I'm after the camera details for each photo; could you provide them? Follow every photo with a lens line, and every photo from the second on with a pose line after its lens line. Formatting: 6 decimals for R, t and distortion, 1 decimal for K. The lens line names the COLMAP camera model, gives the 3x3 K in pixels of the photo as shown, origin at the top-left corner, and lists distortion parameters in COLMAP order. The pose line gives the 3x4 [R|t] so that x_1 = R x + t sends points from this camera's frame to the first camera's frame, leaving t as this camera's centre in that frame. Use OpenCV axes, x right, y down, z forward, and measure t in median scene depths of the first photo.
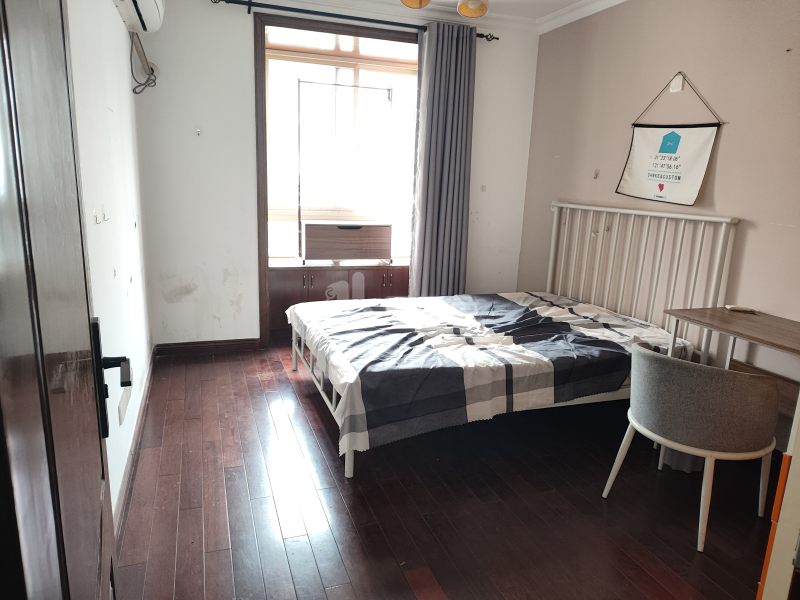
lens RADIAL K [[557.4, 0, 396.6], [0, 557.4, 307.9], [0, 0, 1]] dist [0.020379, -0.020581]
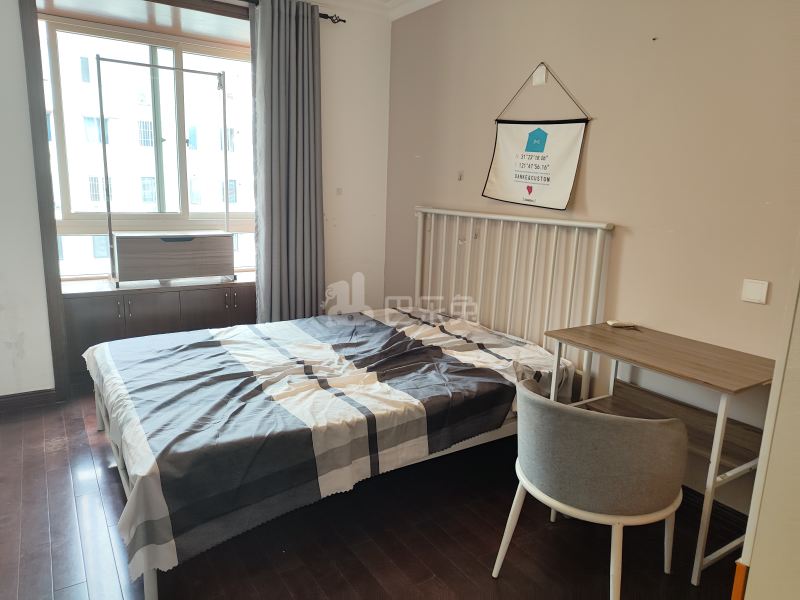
lens RADIAL K [[557.4, 0, 406.3], [0, 557.4, 296.6], [0, 0, 1]] dist [0.020379, -0.020581]
pose [[0.970207, -0.050718, 0.236908, 0.061169], [0.055997, 0.998309, -0.015600, -0.043192], [-0.235716, 0.028401, 0.971407, 0.187471]]
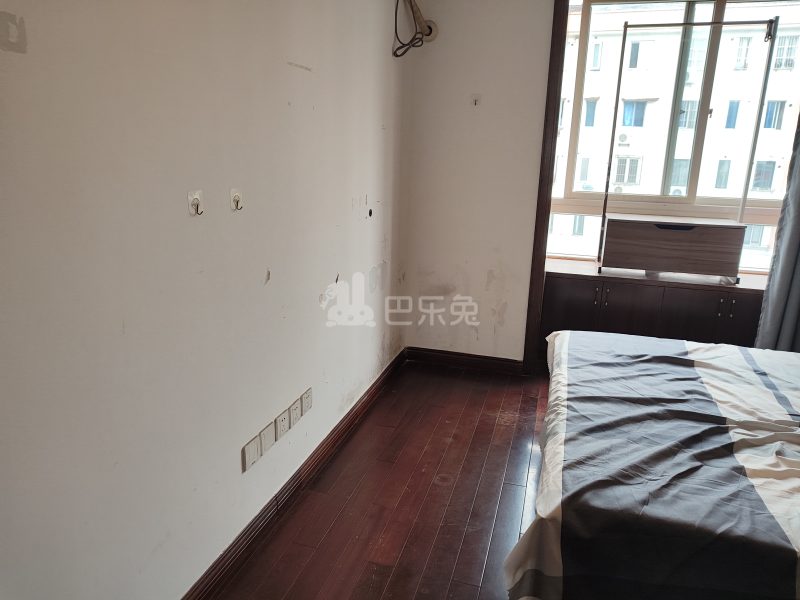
lens RADIAL K [[557.4, 0, 412.2], [0, 557.4, 294.9], [0, 0, 1]] dist [0.020379, -0.020581]
pose [[0.819397, 0.132731, -0.557648, 0.071876], [-0.129905, 0.990510, 0.044881, -0.071575], [0.558313, 0.035665, 0.828863, 0.343305]]
